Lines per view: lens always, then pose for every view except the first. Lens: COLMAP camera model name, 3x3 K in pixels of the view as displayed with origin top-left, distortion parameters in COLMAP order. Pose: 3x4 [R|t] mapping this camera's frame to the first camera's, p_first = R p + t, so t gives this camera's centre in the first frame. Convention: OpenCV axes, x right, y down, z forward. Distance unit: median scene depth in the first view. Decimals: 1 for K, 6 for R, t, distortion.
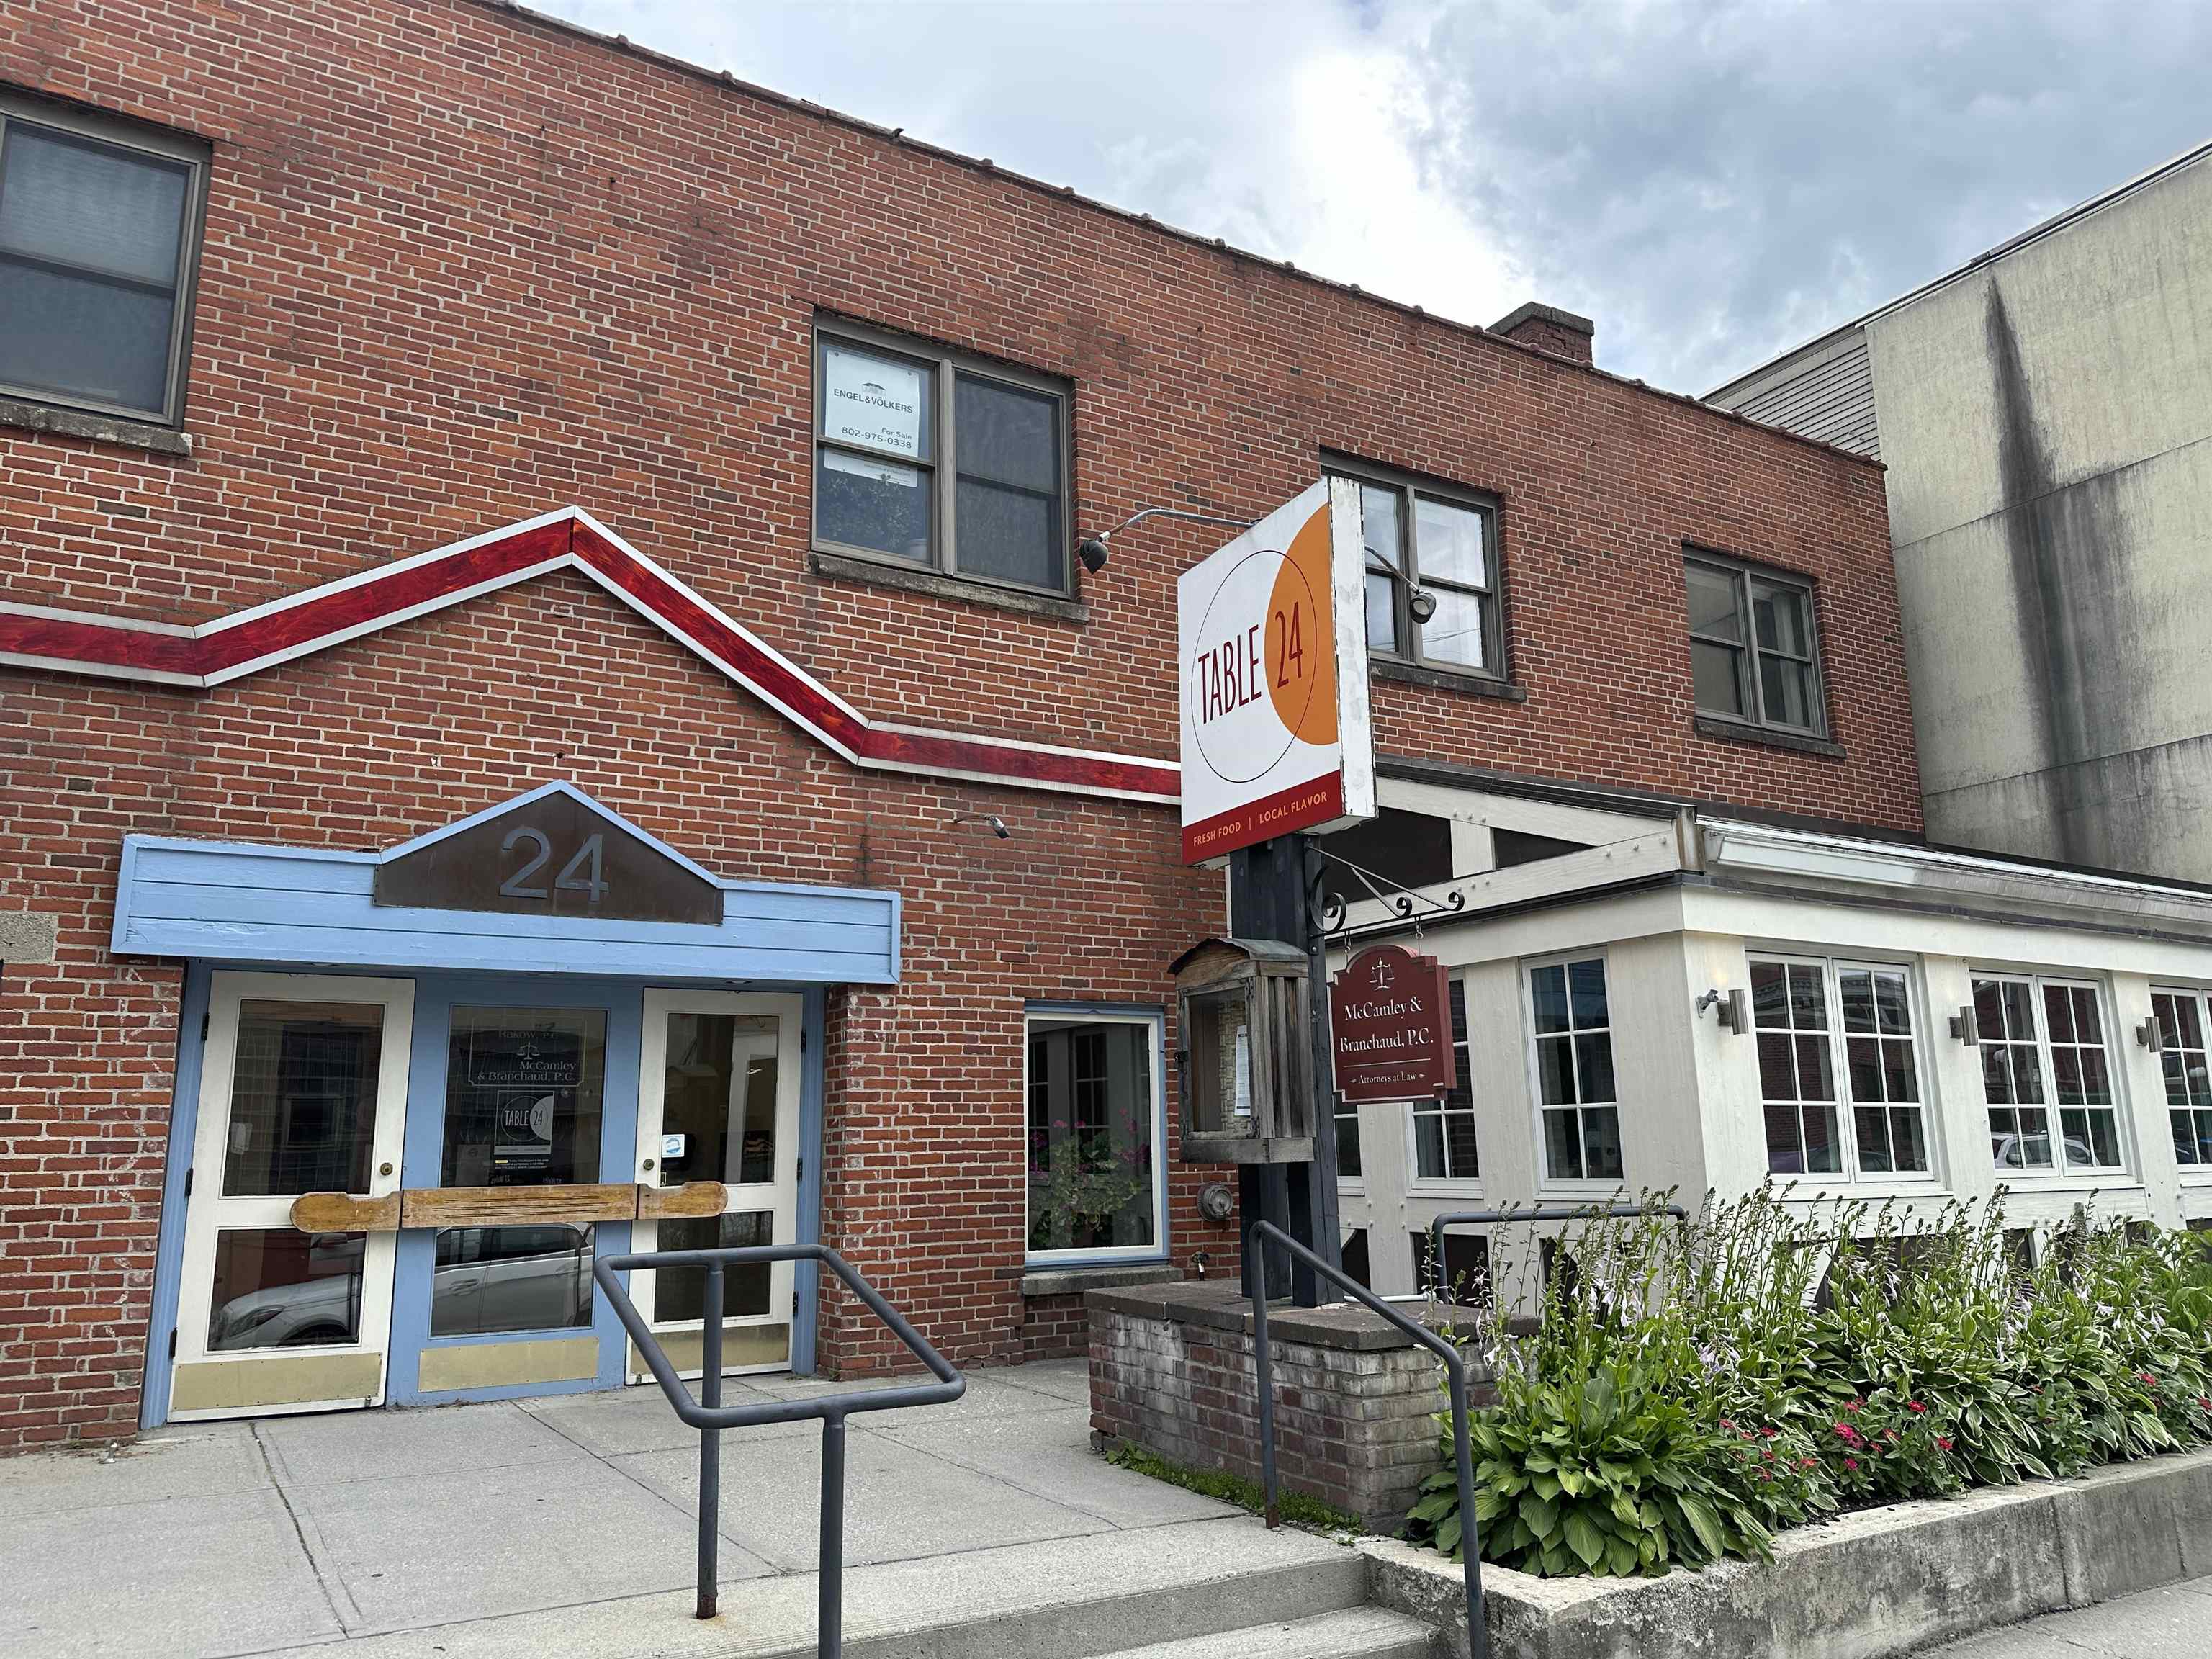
lens RADIAL K [[1565.3, 0, 1110.6], [0, 1565.3, 843.6], [0, 0, 1]] dist [0.193600, -0.417495]
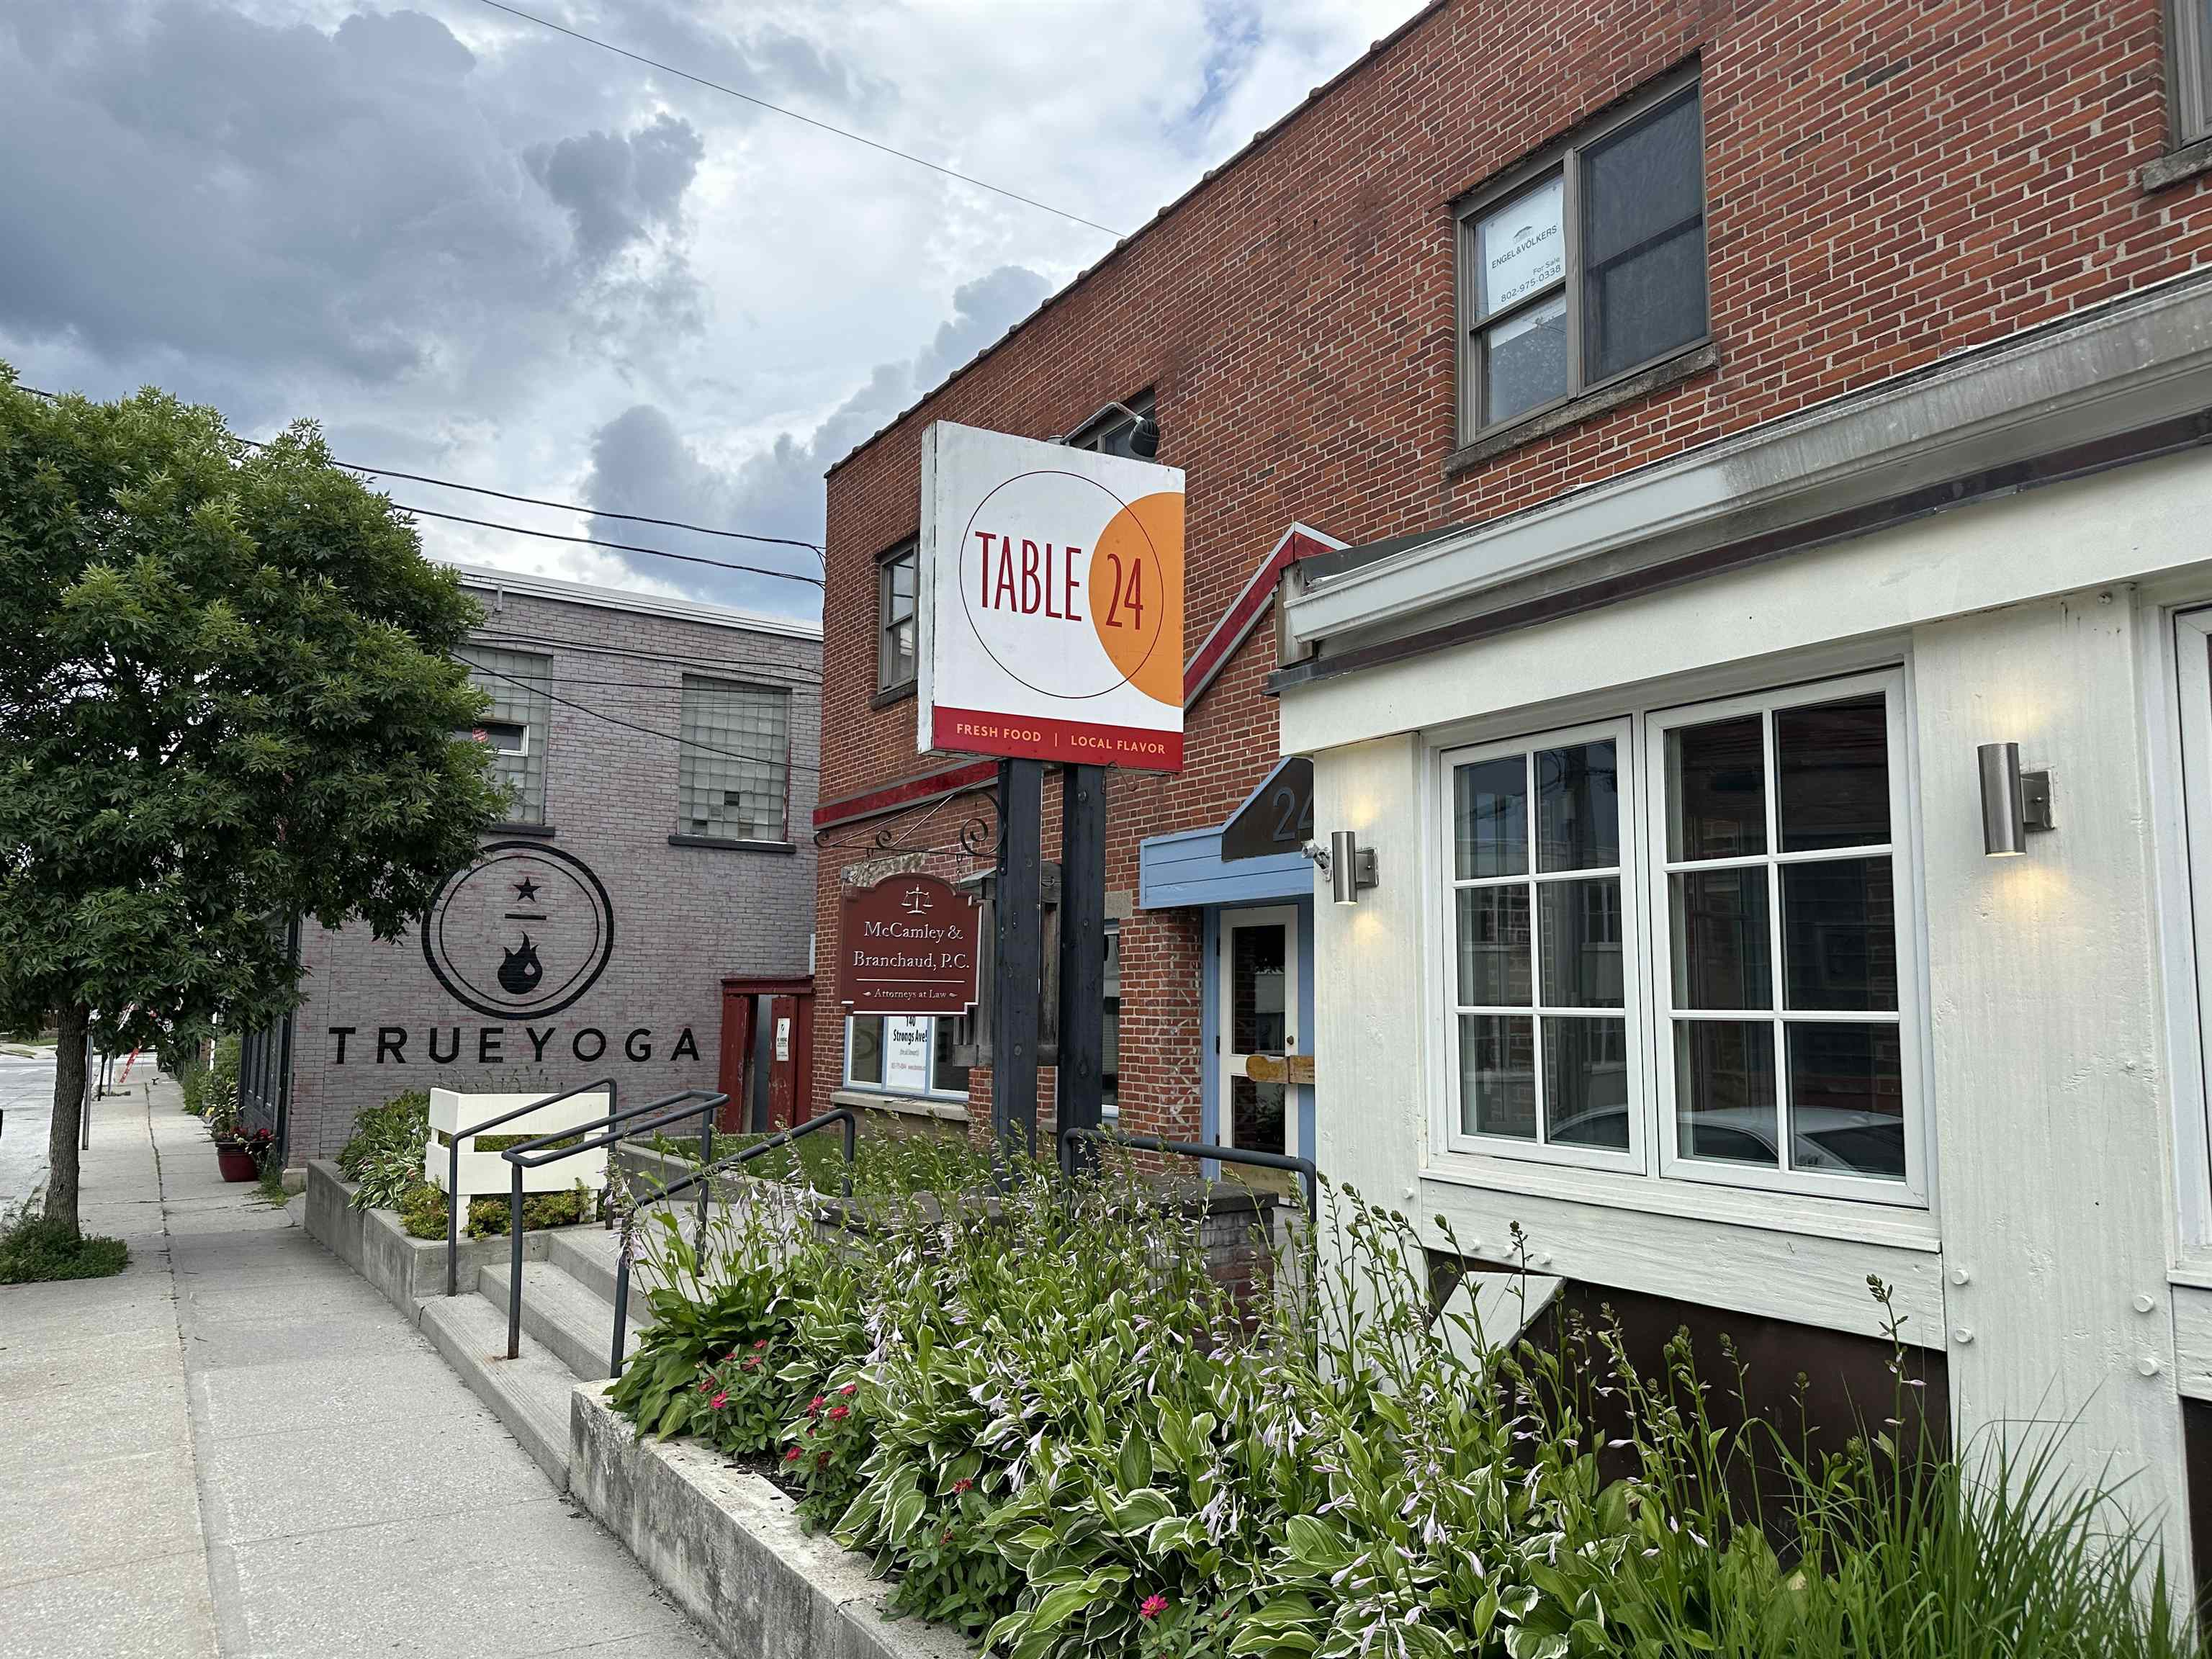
lens RADIAL K [[1565.3, 0, 1110.6], [0, 1565.3, 843.6], [0, 0, 1]] dist [0.193600, -0.417495]
pose [[0.027164, -0.090316, -0.995543, 0.856061], [0.205196, 0.975206, -0.082873, 0.106114], [0.978344, -0.202030, 0.045023, 0.735560]]
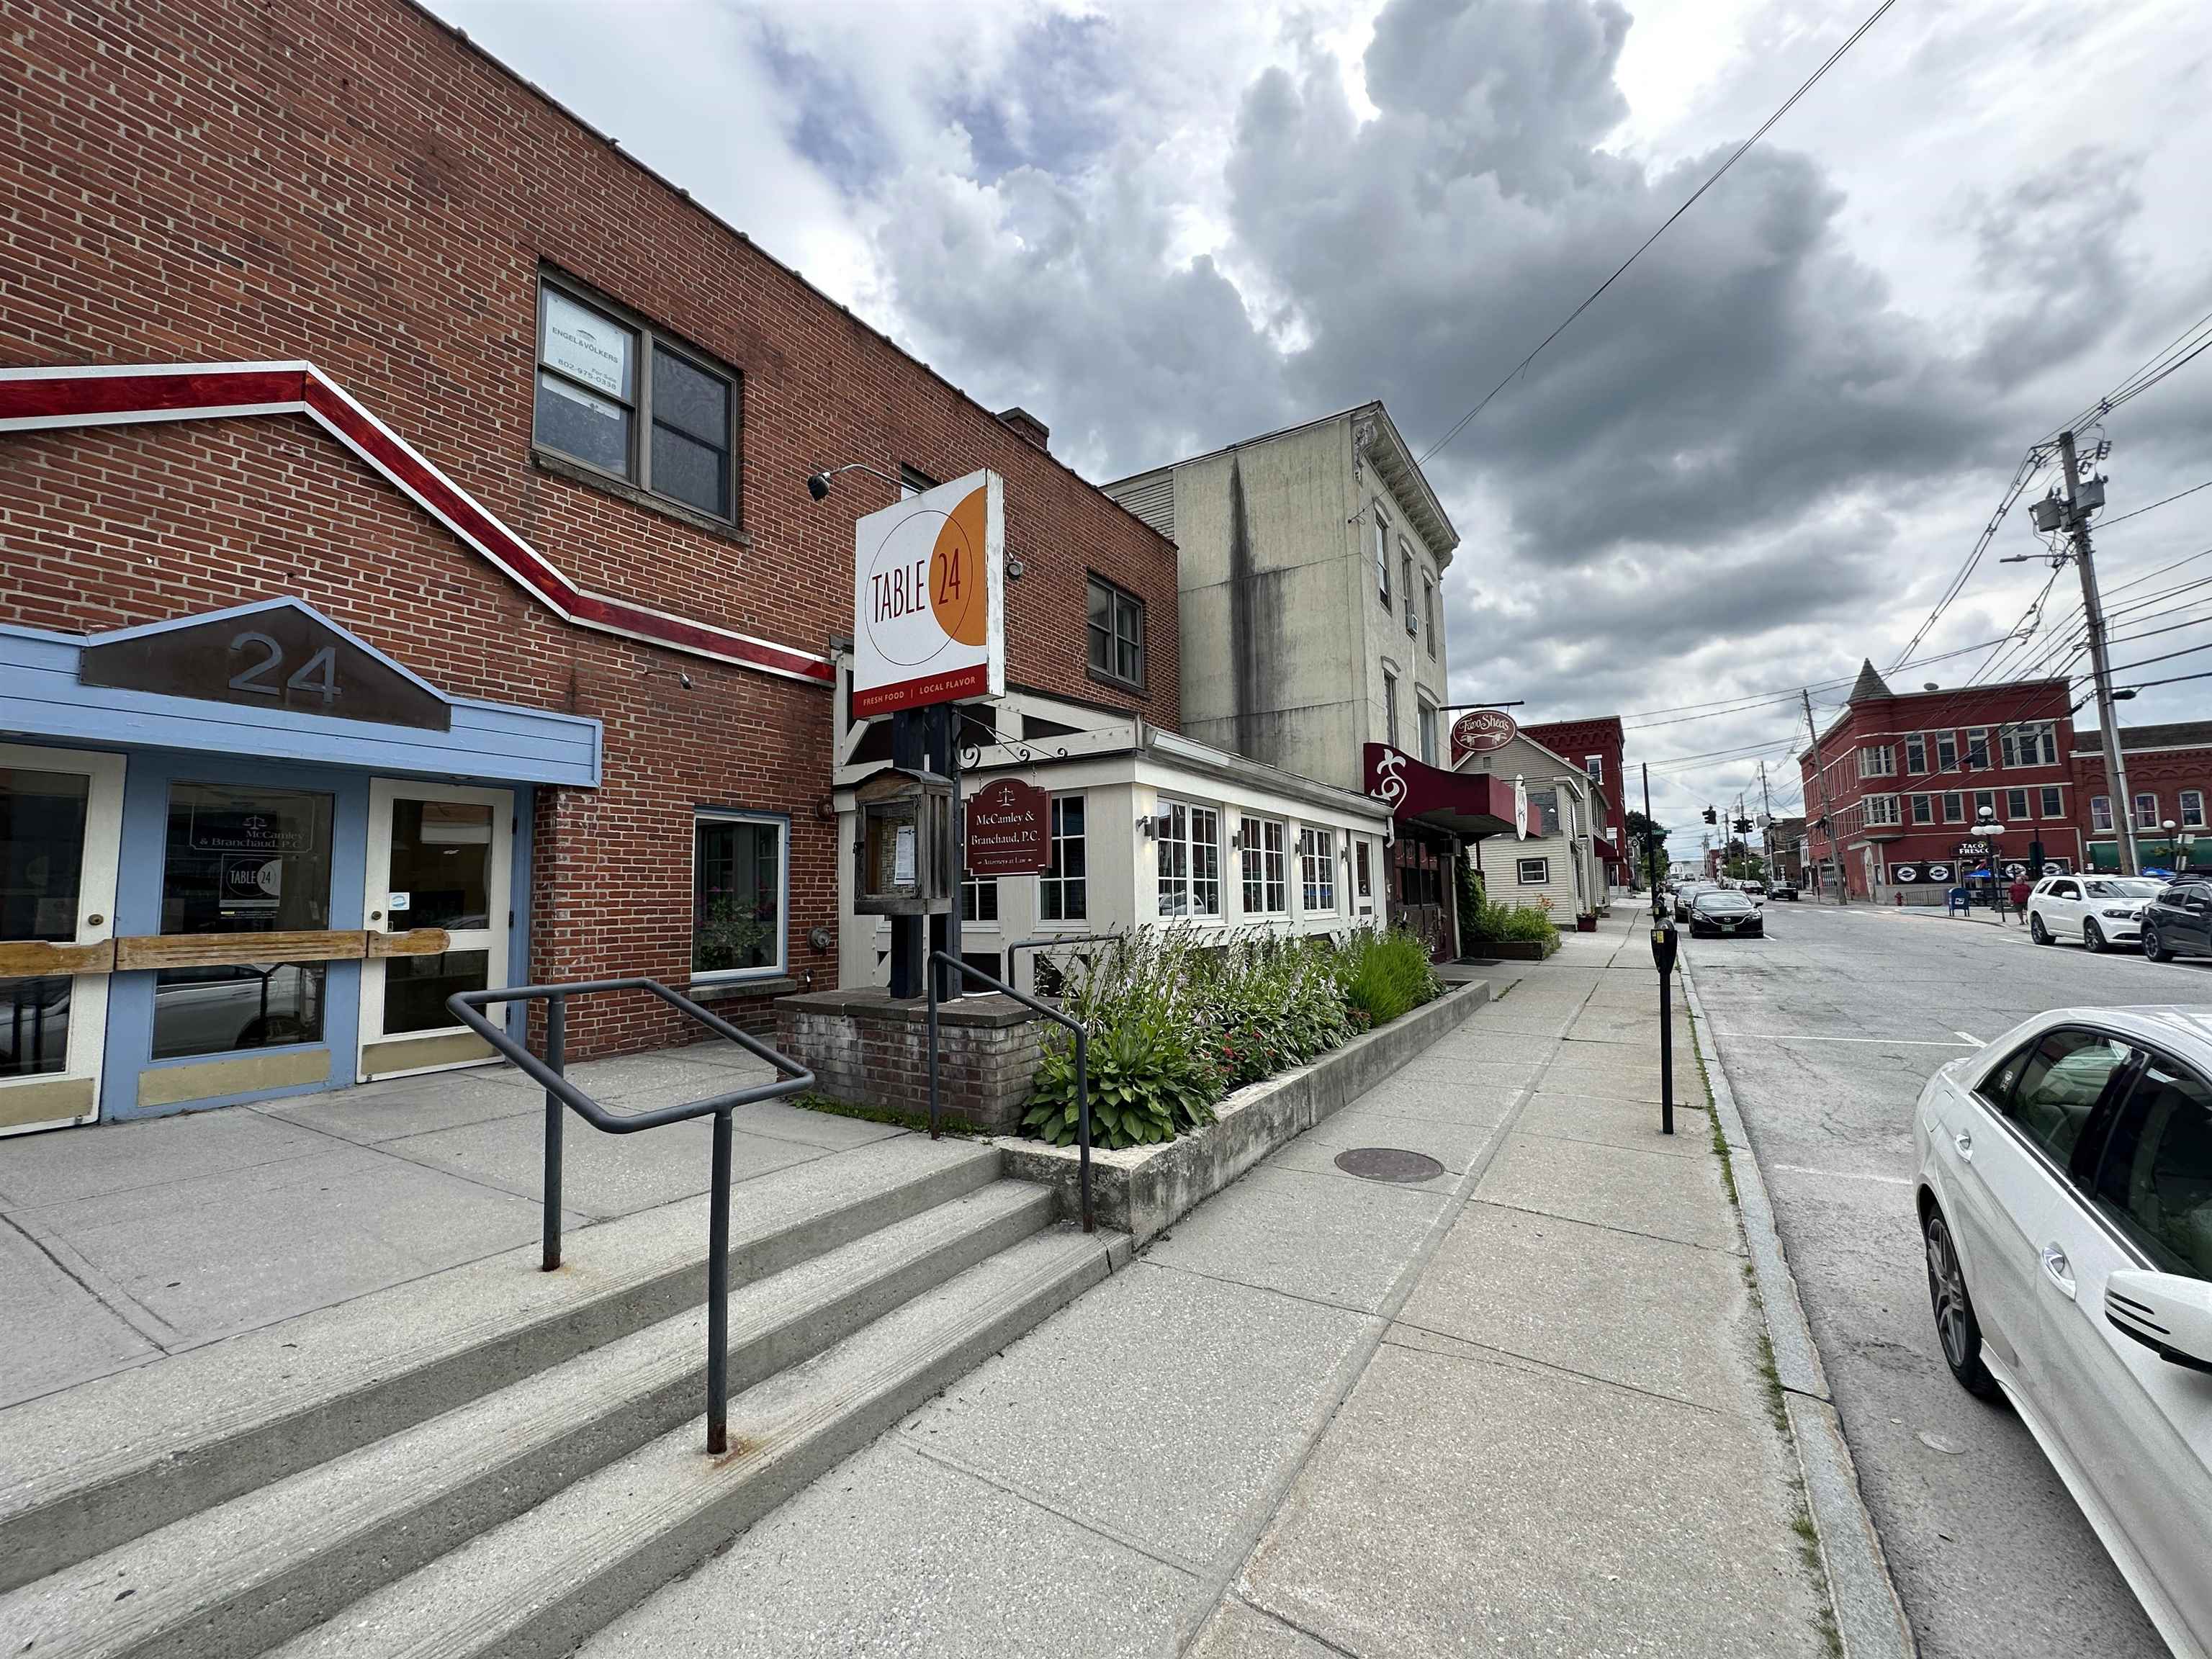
lens RADIAL K [[889.3, 0, 1110.5], [0, 889.3, 834.3], [0, 0, 1]] dist [-0.001014, 0.000456]
pose [[0.884067, 0.036400, 0.465941, -0.105019], [-0.088230, 0.992034, 0.089908, 0.021680], [-0.458957, -0.120595, 0.880236, 0.114428]]
